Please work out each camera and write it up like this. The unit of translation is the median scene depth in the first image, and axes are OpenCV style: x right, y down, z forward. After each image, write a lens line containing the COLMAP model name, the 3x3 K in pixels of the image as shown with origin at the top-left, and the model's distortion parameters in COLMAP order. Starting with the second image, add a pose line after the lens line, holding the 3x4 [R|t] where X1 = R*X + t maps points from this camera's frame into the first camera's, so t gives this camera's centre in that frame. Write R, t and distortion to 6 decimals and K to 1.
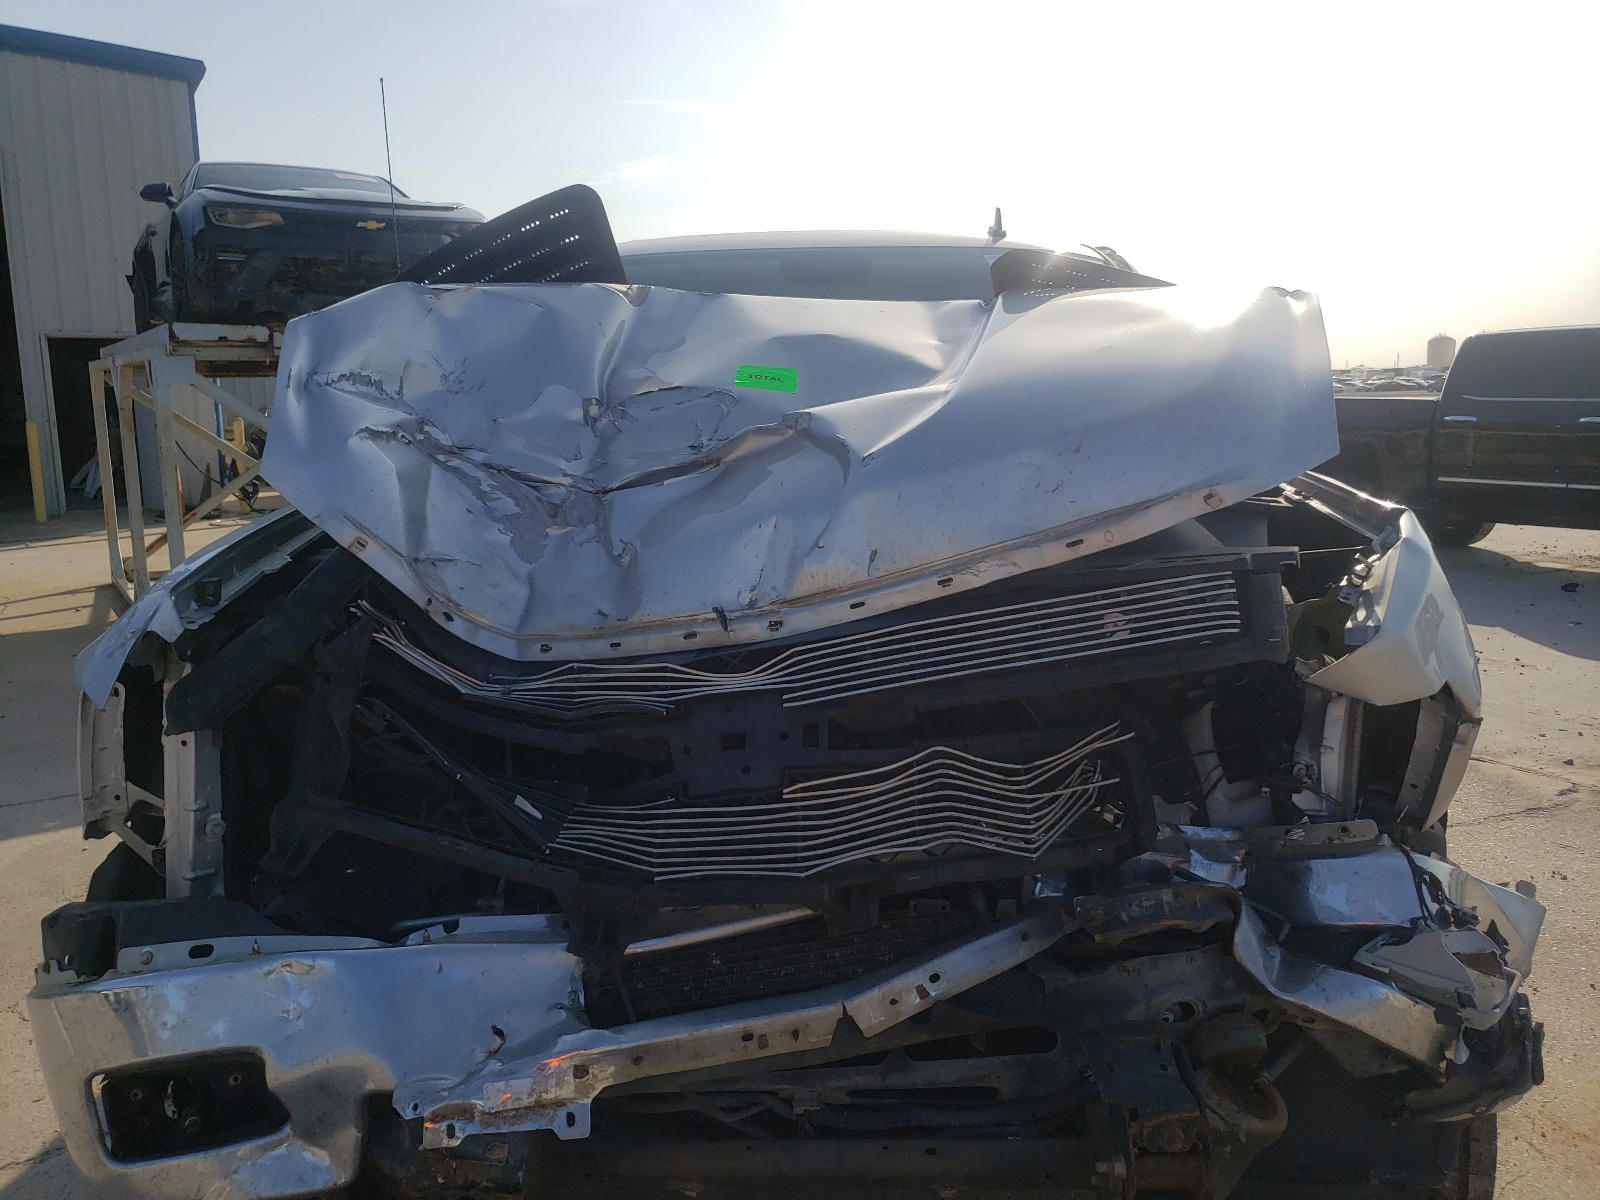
lens RADIAL K [[1154.1, 0, 800.0], [0, 1154.1, 600.0], [0, 0, 1]] dist [0.007176, 0.003566]
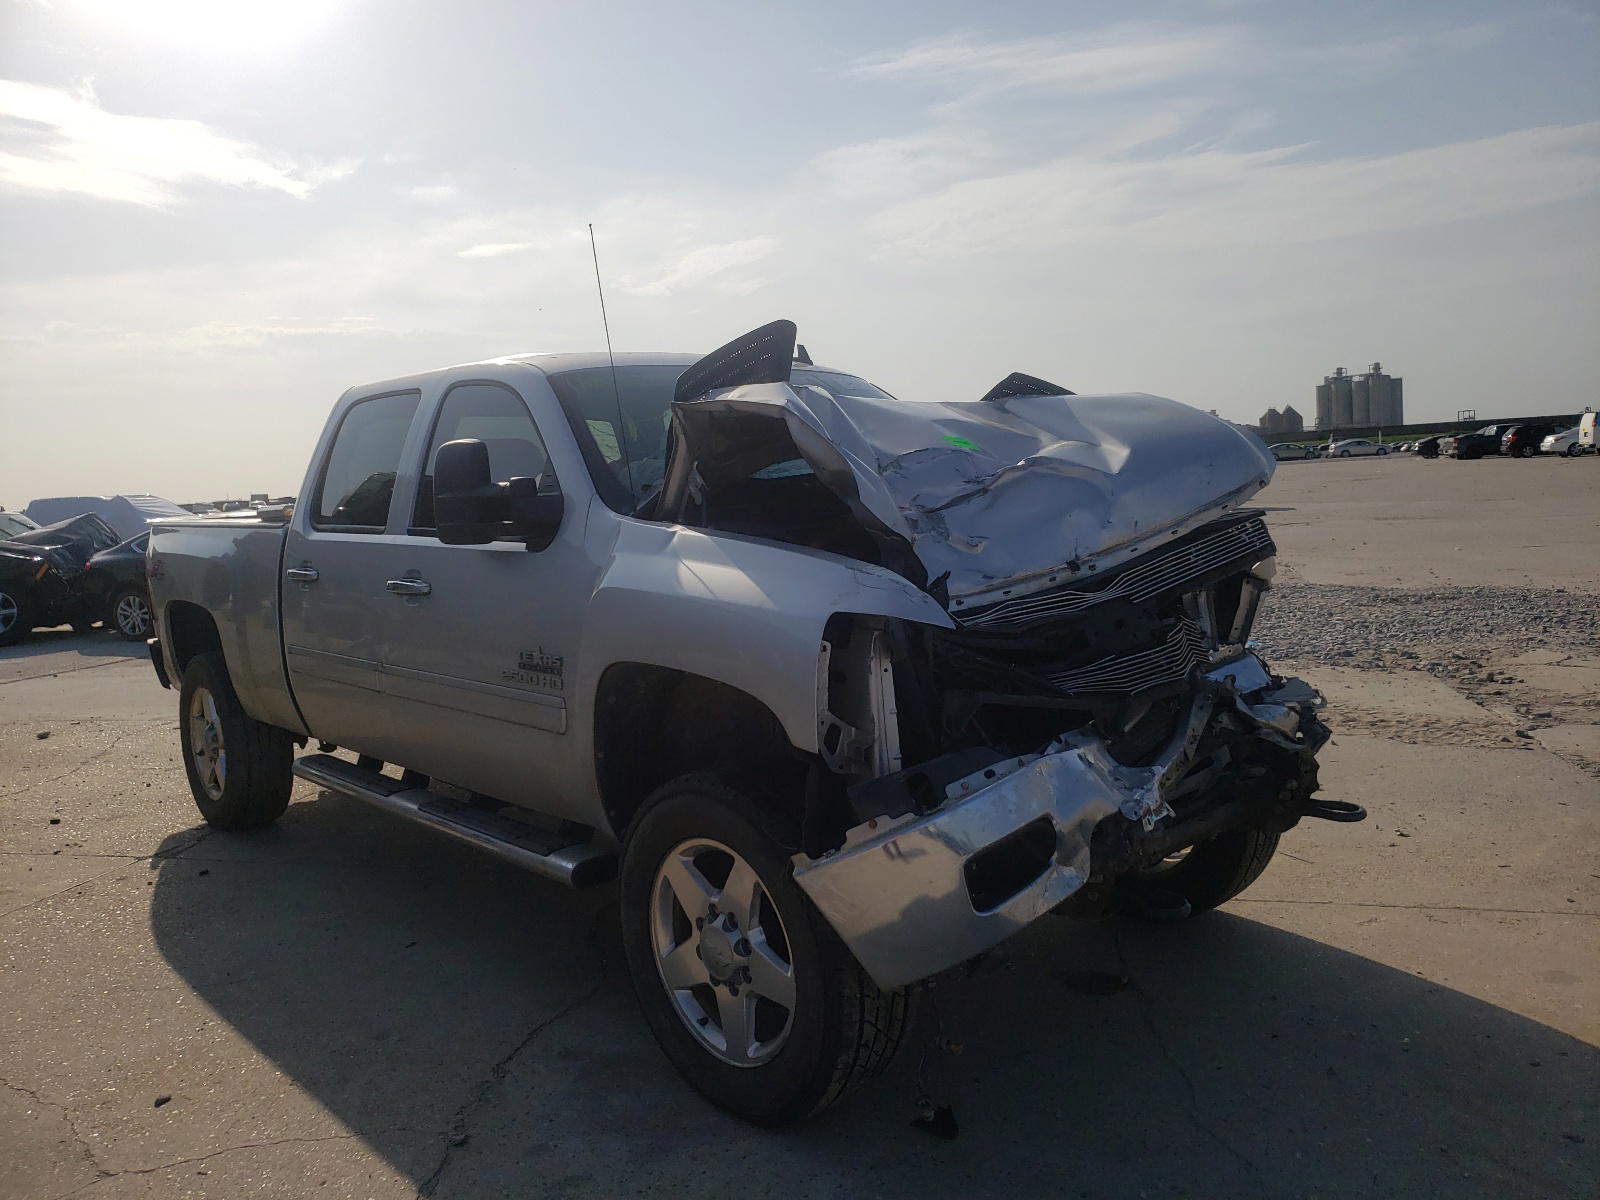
lens RADIAL K [[1225.3, 0, 800.0], [0, 1225.3, 600.0], [0, 0, 1]] dist [-0.000258, 0.001659]
pose [[0.713030, -0.082615, 0.696249, -1.787992], [0.164720, 0.984978, -0.051816, 0.101484], [-0.681510, 0.151633, 0.715927, -0.087121]]
